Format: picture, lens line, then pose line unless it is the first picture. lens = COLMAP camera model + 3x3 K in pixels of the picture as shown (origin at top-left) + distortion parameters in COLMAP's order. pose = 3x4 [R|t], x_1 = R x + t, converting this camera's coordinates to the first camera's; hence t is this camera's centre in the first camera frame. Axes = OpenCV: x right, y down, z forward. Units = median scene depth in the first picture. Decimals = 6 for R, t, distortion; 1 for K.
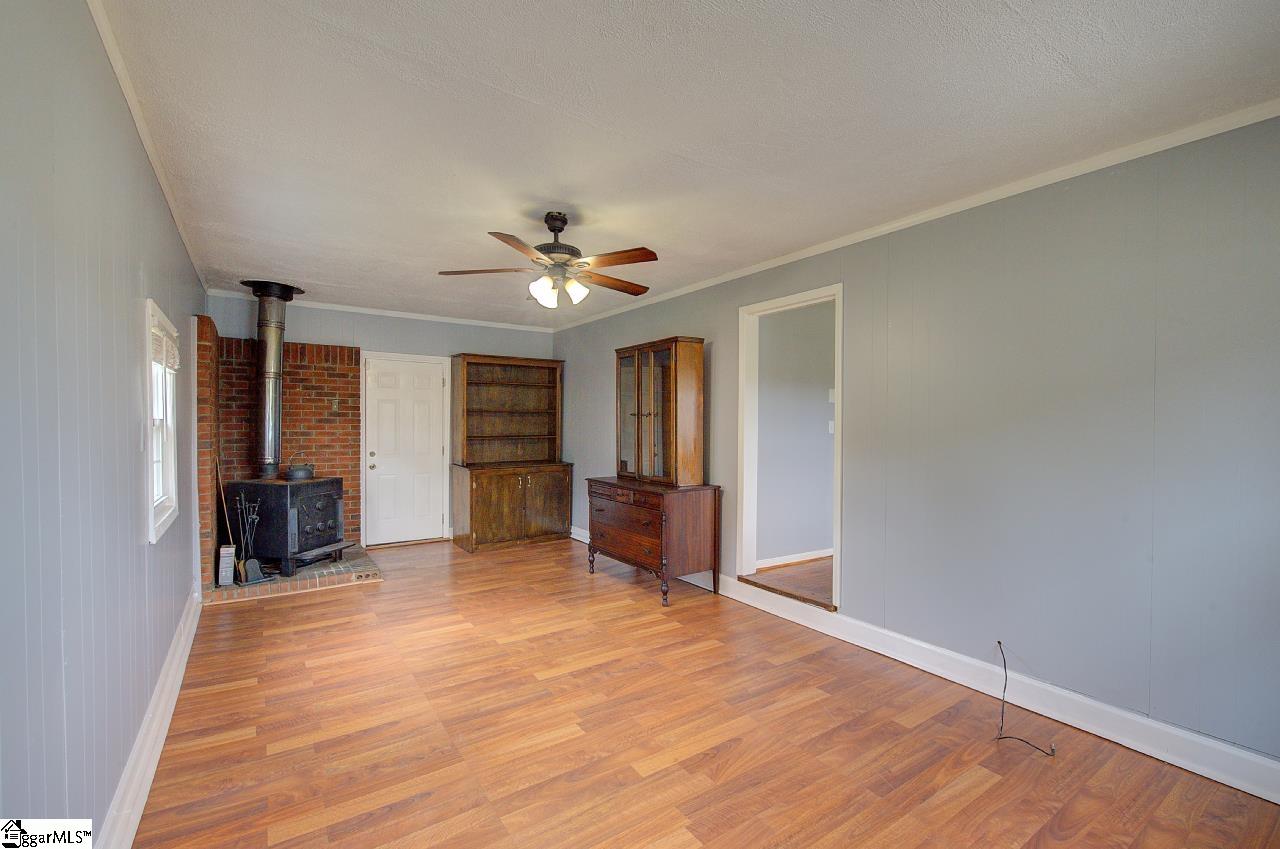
lens RADIAL K [[552.4, 0, 637.0], [0, 552.4, 425.8], [0, 0, 1]] dist [-0.000102, 0.000463]
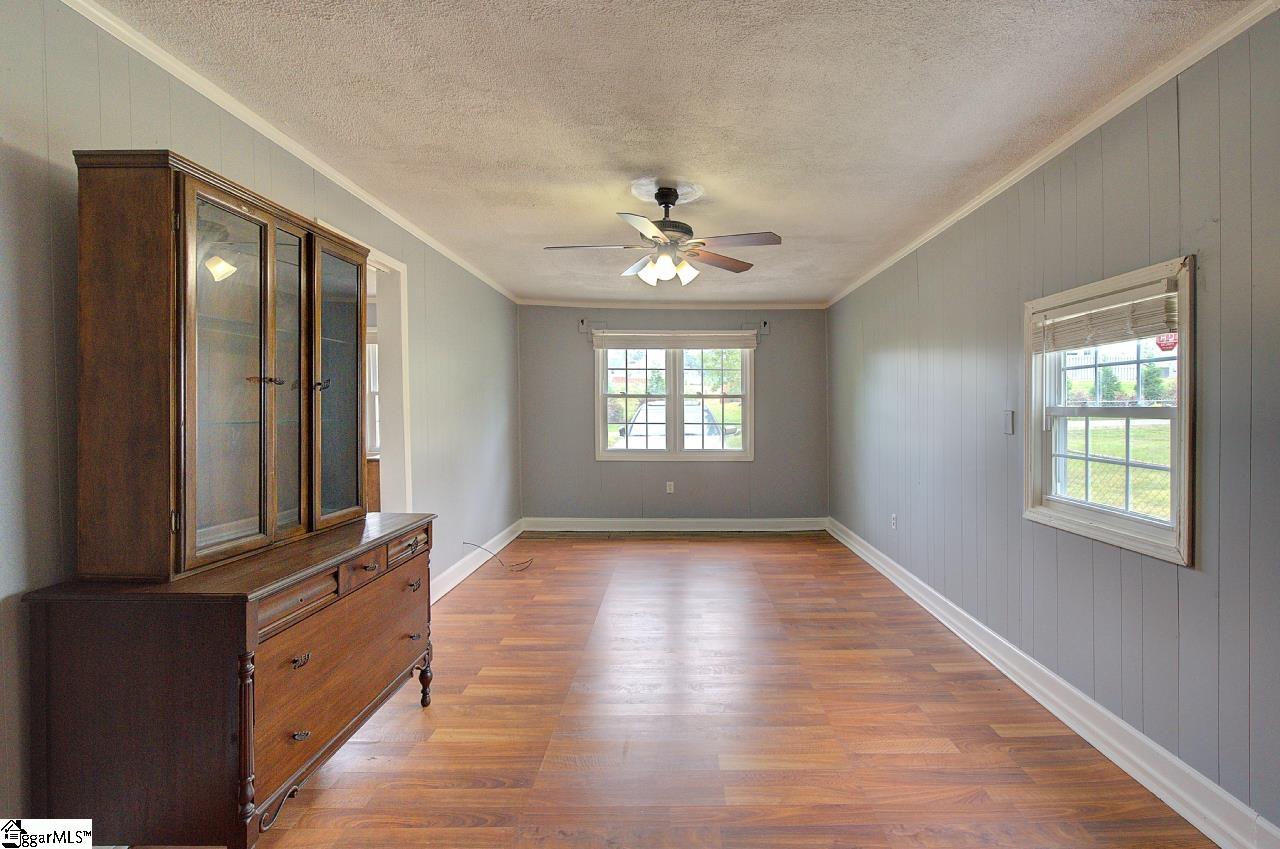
lens RADIAL K [[552.4, 0, 643.0], [0, 552.4, 425.7], [0, 0, 1]] dist [-0.000102, 0.000463]
pose [[-0.791657, -0.035852, 0.609913, -0.681769], [-0.029260, 0.999356, 0.020765, -0.002607], [-0.610265, -0.001407, -0.792196, 1.783064]]
